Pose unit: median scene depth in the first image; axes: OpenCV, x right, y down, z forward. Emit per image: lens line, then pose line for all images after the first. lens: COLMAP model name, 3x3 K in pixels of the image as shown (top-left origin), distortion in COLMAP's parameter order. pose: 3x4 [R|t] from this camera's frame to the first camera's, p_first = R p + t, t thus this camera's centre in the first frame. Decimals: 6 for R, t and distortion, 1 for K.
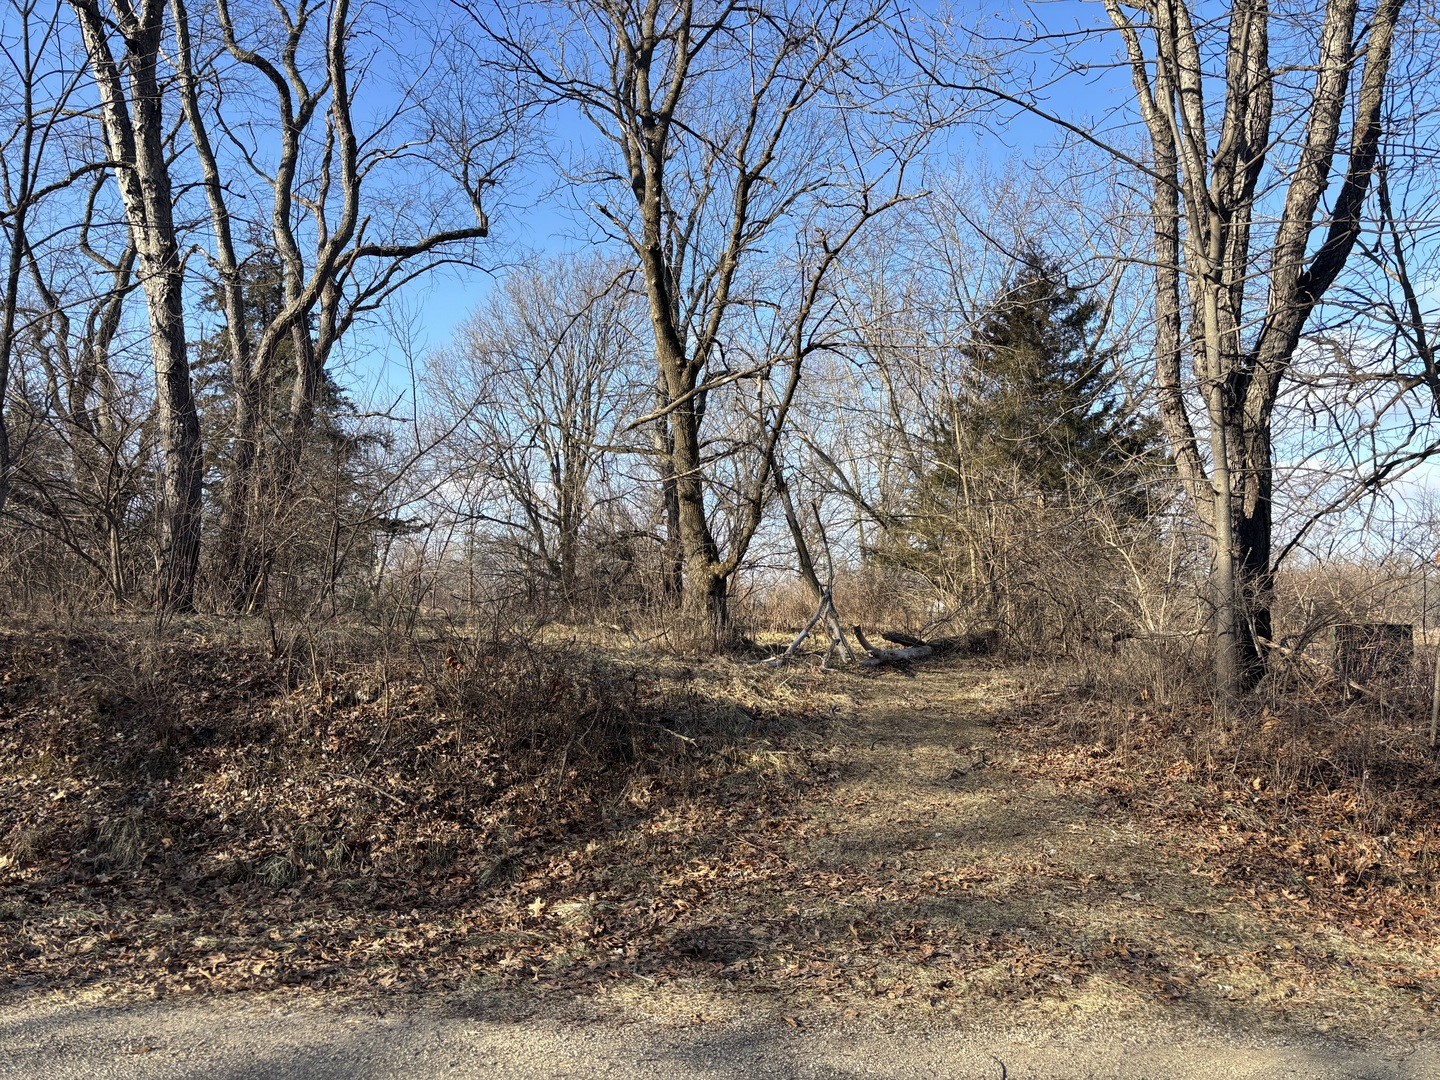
lens RADIAL K [[1094.8, 0, 704.2], [0, 1094.8, 550.0], [0, 0, 1]] dist [-0.001381, -0.007573]
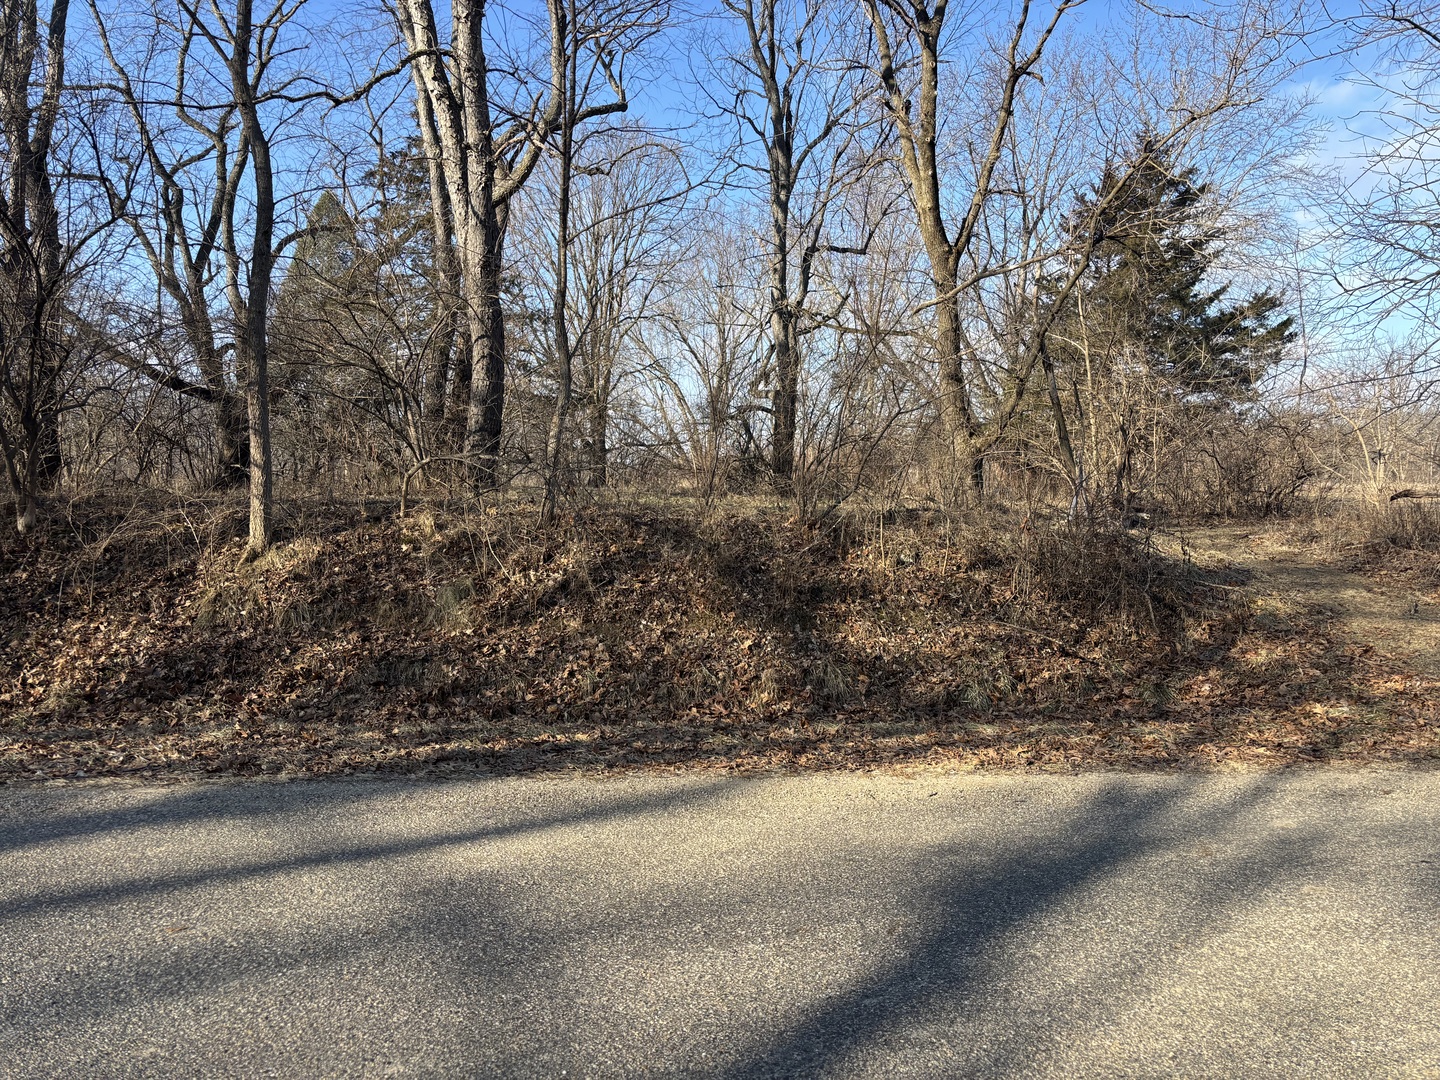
lens RADIAL K [[1092.5, 0, 720.0], [0, 1092.5, 540.0], [0, 0, 1]] dist [-0.000430, -0.009972]
pose [[0.996534, -0.018733, 0.081048, -0.341004], [0.009845, 0.994025, 0.108709, -0.007736], [-0.082601, -0.107534, 0.990764, -0.073381]]
